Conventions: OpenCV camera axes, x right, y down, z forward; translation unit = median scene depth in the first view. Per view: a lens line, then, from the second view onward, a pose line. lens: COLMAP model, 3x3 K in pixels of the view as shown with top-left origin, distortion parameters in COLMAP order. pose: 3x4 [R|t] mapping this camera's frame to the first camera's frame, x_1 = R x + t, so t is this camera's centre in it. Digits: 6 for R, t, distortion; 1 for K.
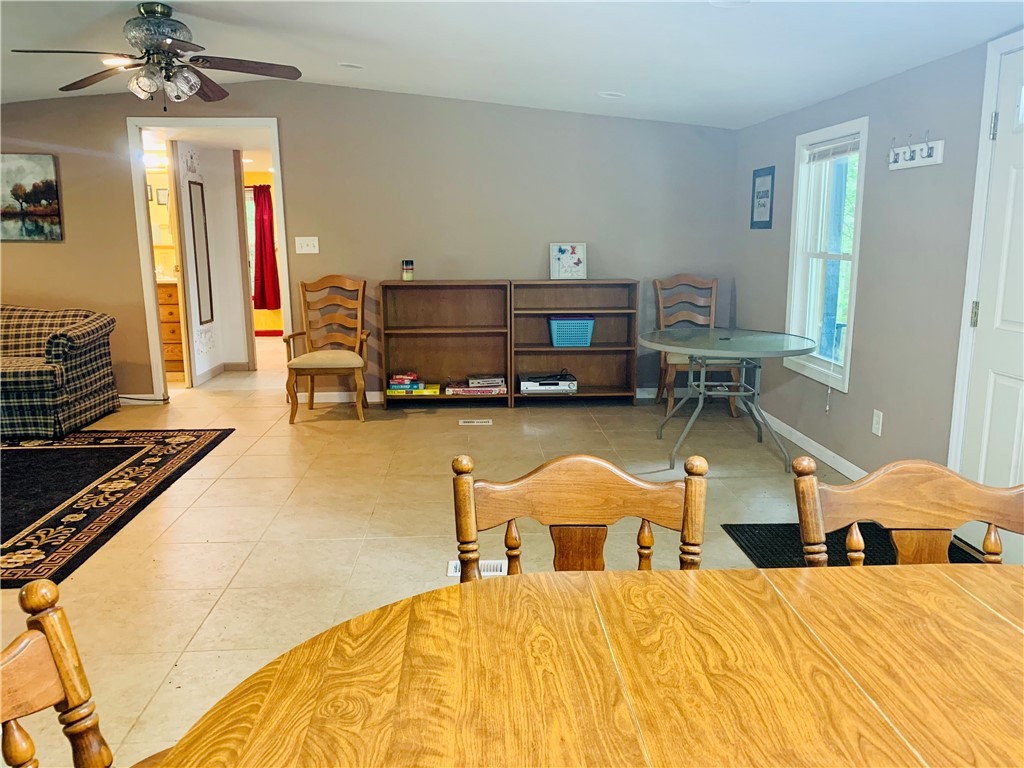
lens RADIAL K [[778.9, 0, 516.4], [0, 778.9, 368.0], [0, 0, 1]] dist [0.054673, -0.061201]
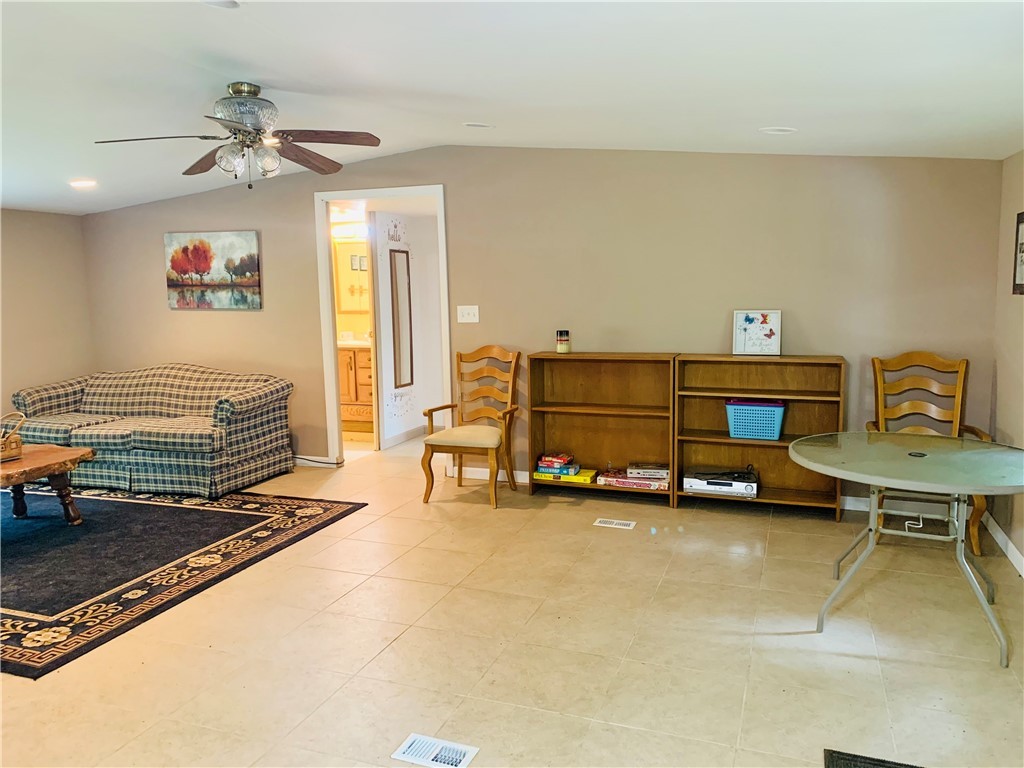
lens RADIAL K [[778.9, 0, 509.9], [0, 778.9, 373.5], [0, 0, 1]] dist [0.054673, -0.061201]
pose [[0.914459, 0.034620, -0.403196, 0.187889], [-0.056813, 0.997449, -0.043209, -0.051891], [0.400671, 0.062420, 0.914093, 0.178553]]
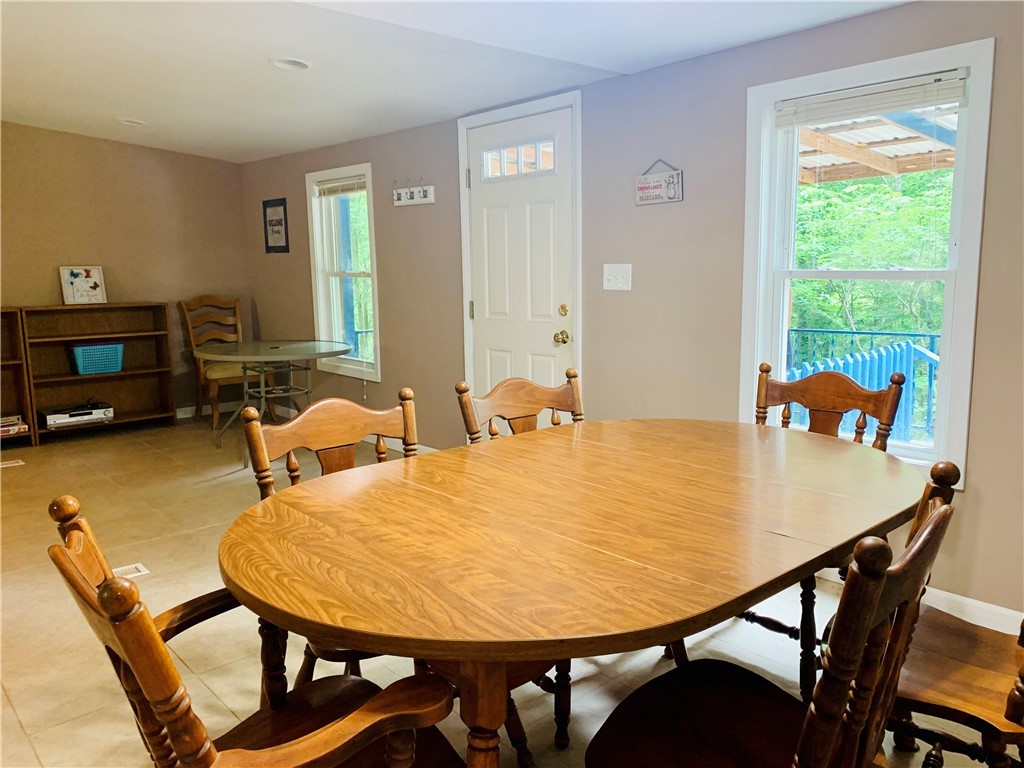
lens RADIAL K [[778.9, 0, 517.0], [0, 778.9, 380.3], [0, 0, 1]] dist [0.054673, -0.061201]
pose [[0.773658, -0.100791, 0.625535, -0.160343], [0.116617, 0.993052, 0.015777, 0.029620], [-0.622779, 0.060742, 0.780037, -0.090245]]
